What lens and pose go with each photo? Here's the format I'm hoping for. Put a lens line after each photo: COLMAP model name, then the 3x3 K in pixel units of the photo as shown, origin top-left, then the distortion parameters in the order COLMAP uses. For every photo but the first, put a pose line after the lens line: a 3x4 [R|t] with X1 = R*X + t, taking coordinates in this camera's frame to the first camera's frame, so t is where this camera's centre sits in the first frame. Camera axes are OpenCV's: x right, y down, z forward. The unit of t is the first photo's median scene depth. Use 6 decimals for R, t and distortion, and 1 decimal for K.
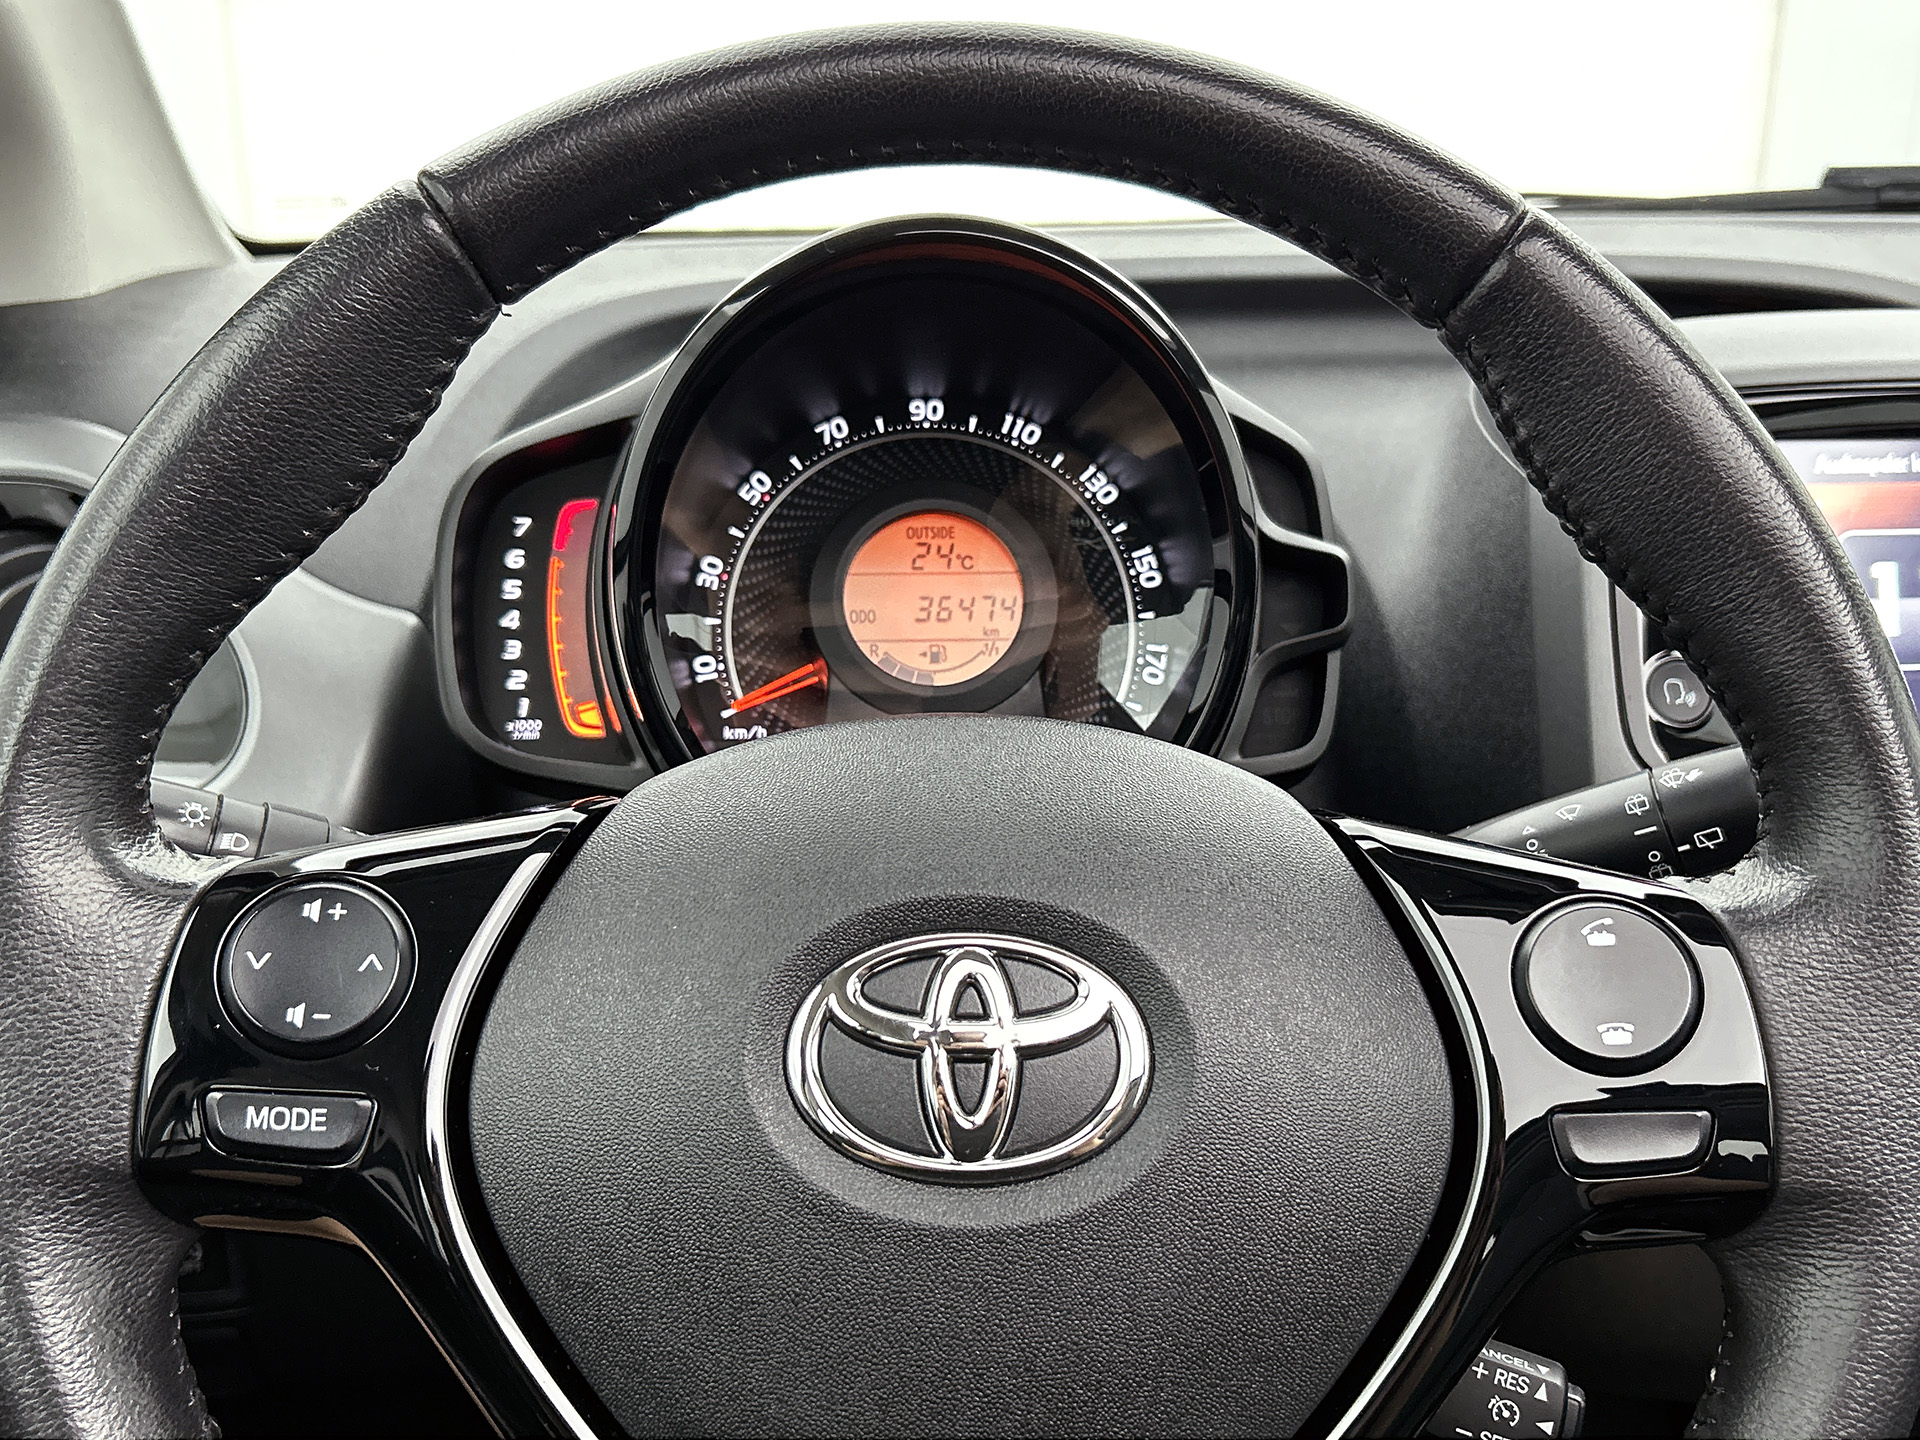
lens RADIAL K [[1904.9, 0, 960.0], [0, 1904.9, 720.0], [0, 0, 1]] dist [0.197414, -0.524886]
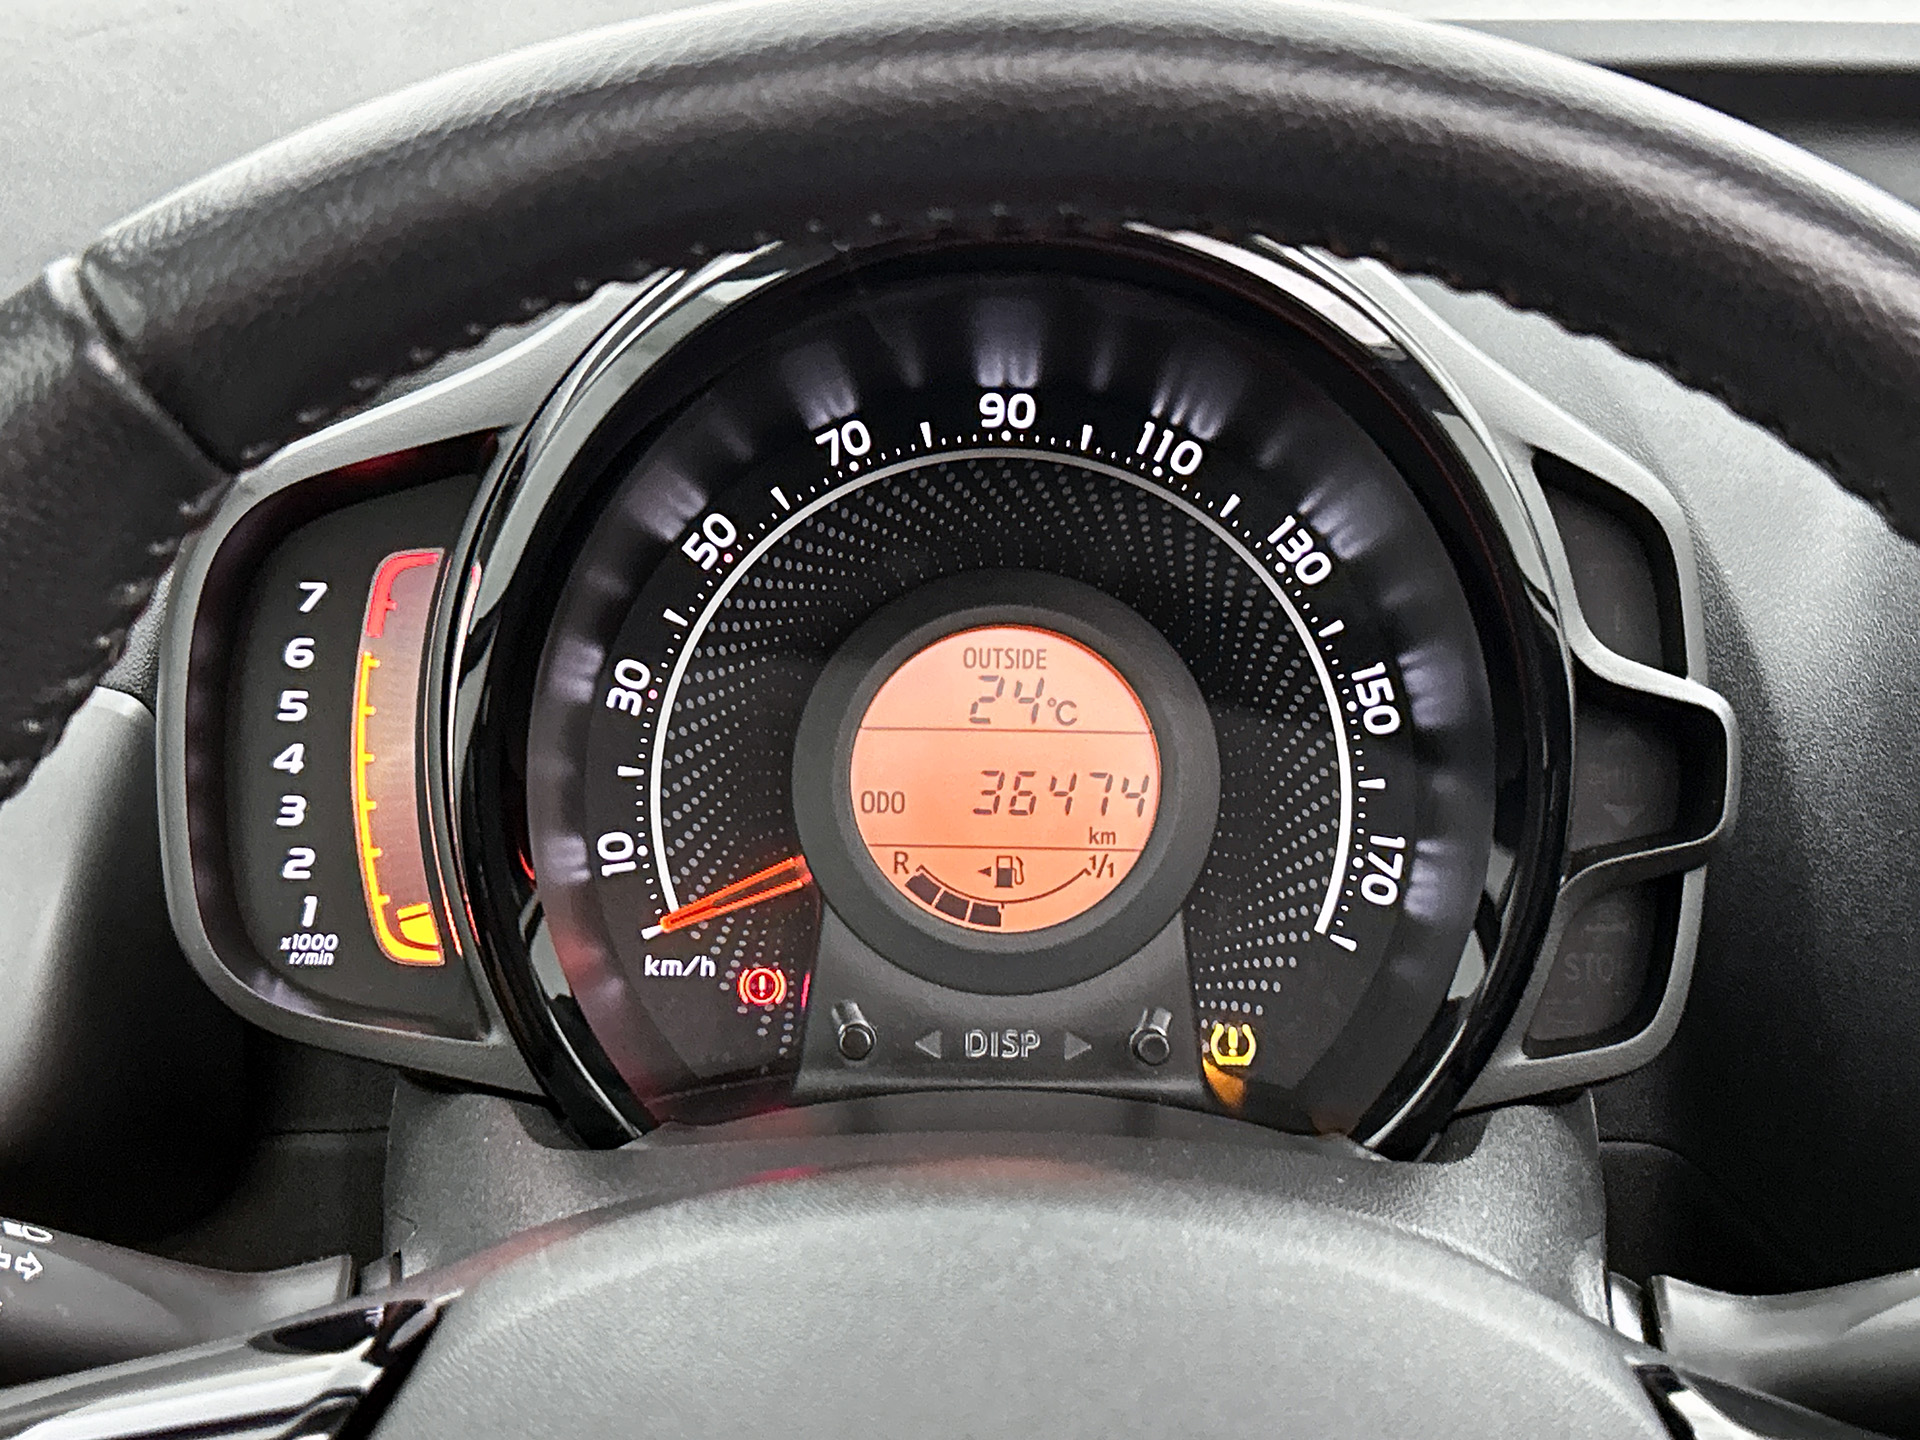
lens RADIAL K [[2944.2, 0, 960.0], [0, 2944.2, 720.0], [0, 0, 1]] dist [0.148952, -0.081438]
pose [[0.998805, 0.037769, -0.031004, -0.000595], [-0.034241, 0.993629, 0.107371, -0.167318], [0.034862, -0.106181, 0.993736, 0.104198]]
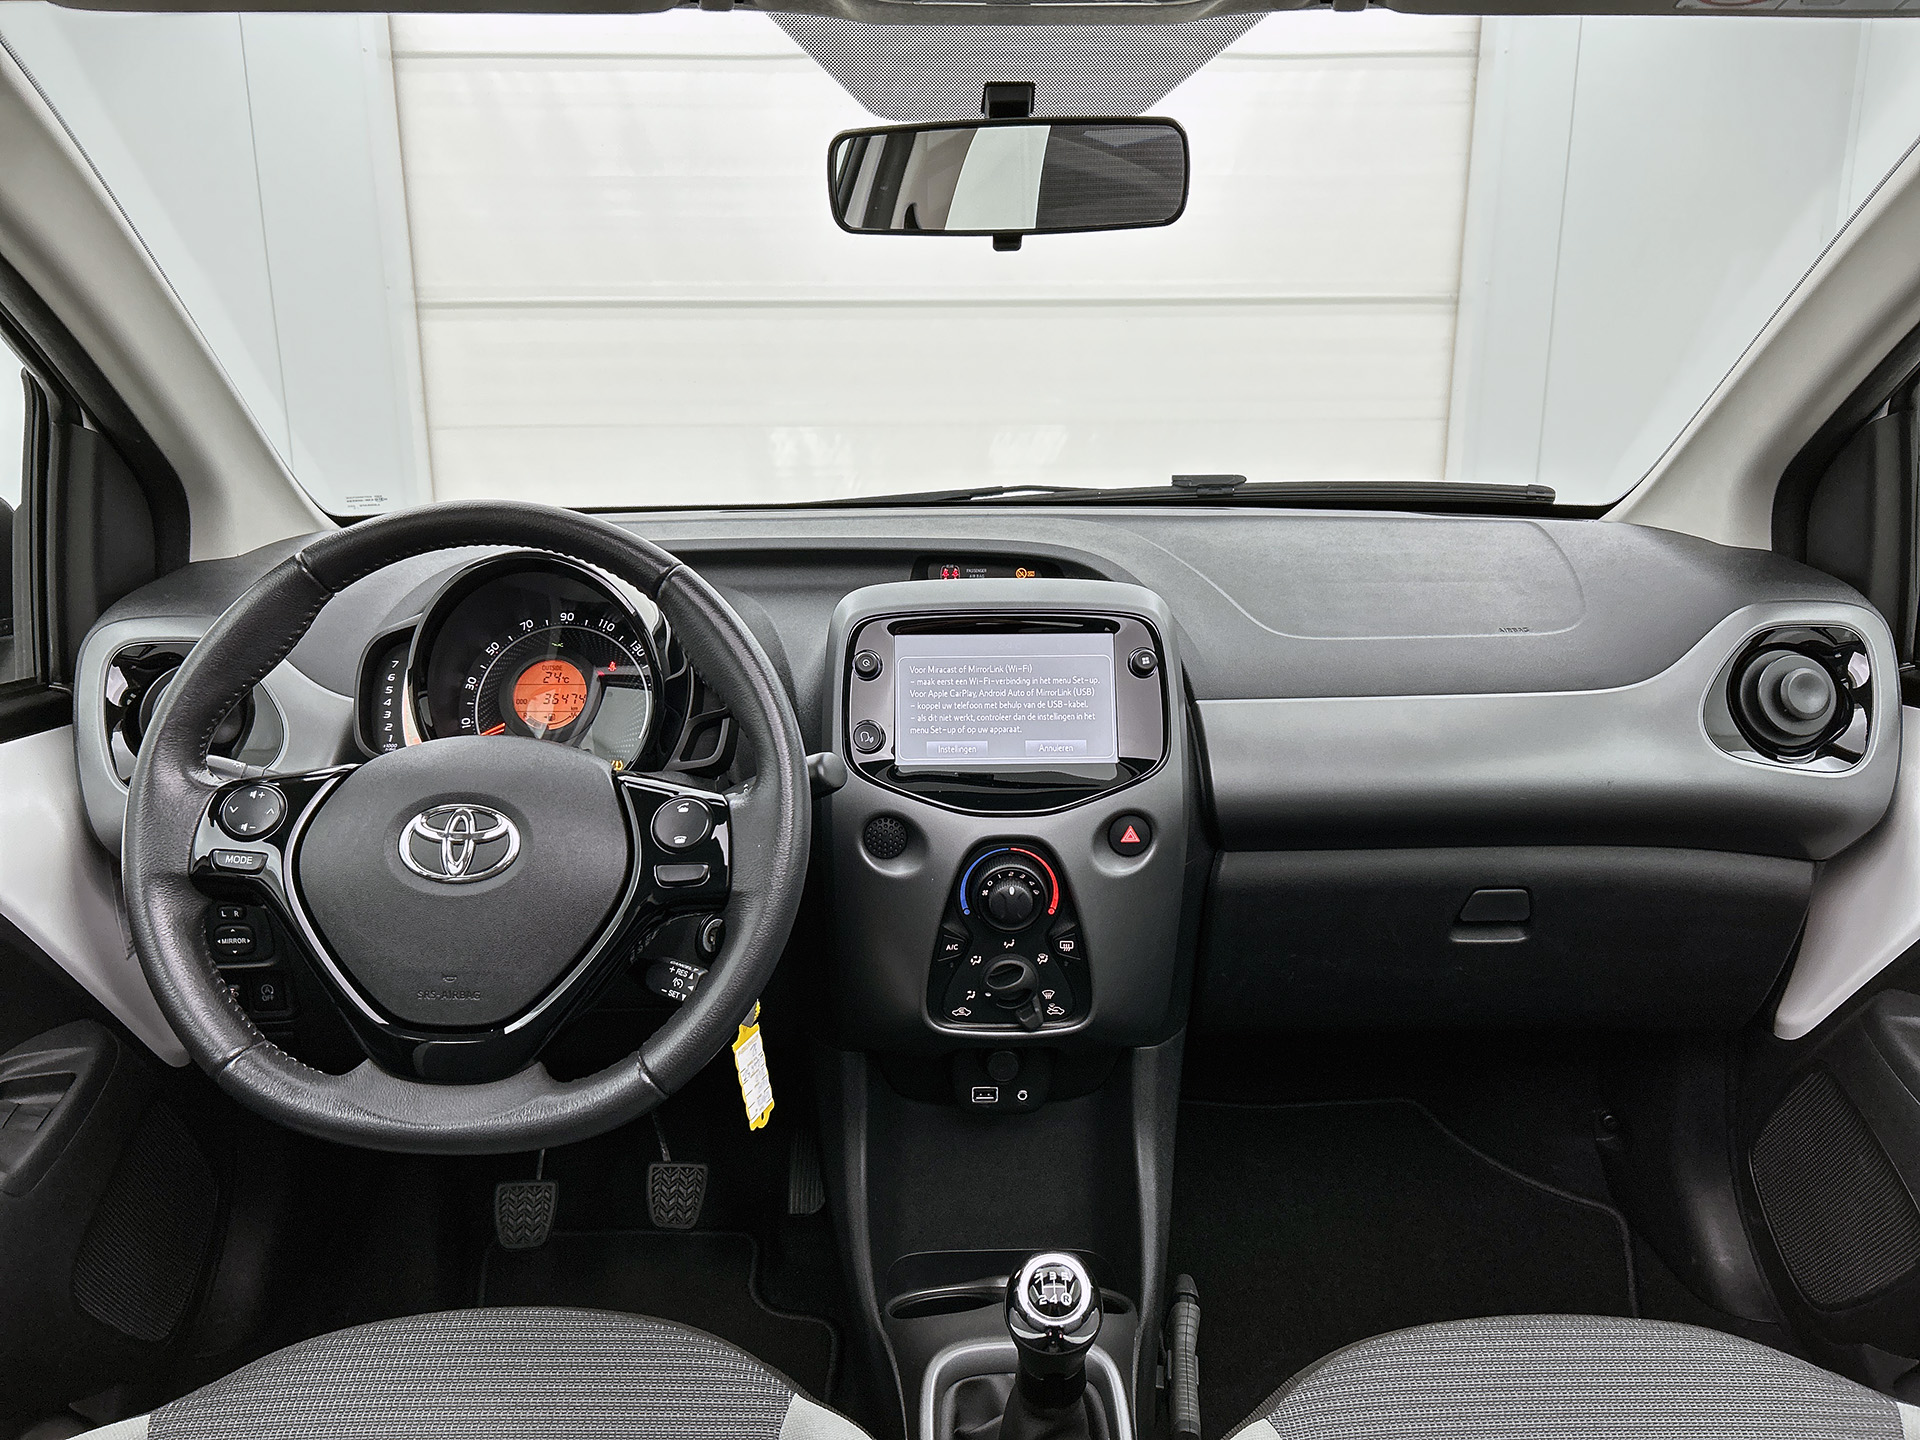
lens RADIAL K [[1465.3, 0, 985.0], [0, 1465.3, 707.2], [0, 0, 1]] dist [0.005121, -0.002512]
pose [[0.999848, 0.009404, -0.014685, 0.543168], [-0.010215, 0.998370, -0.056143, 0.049832], [0.014133, 0.056284, 0.998315, -0.829940]]
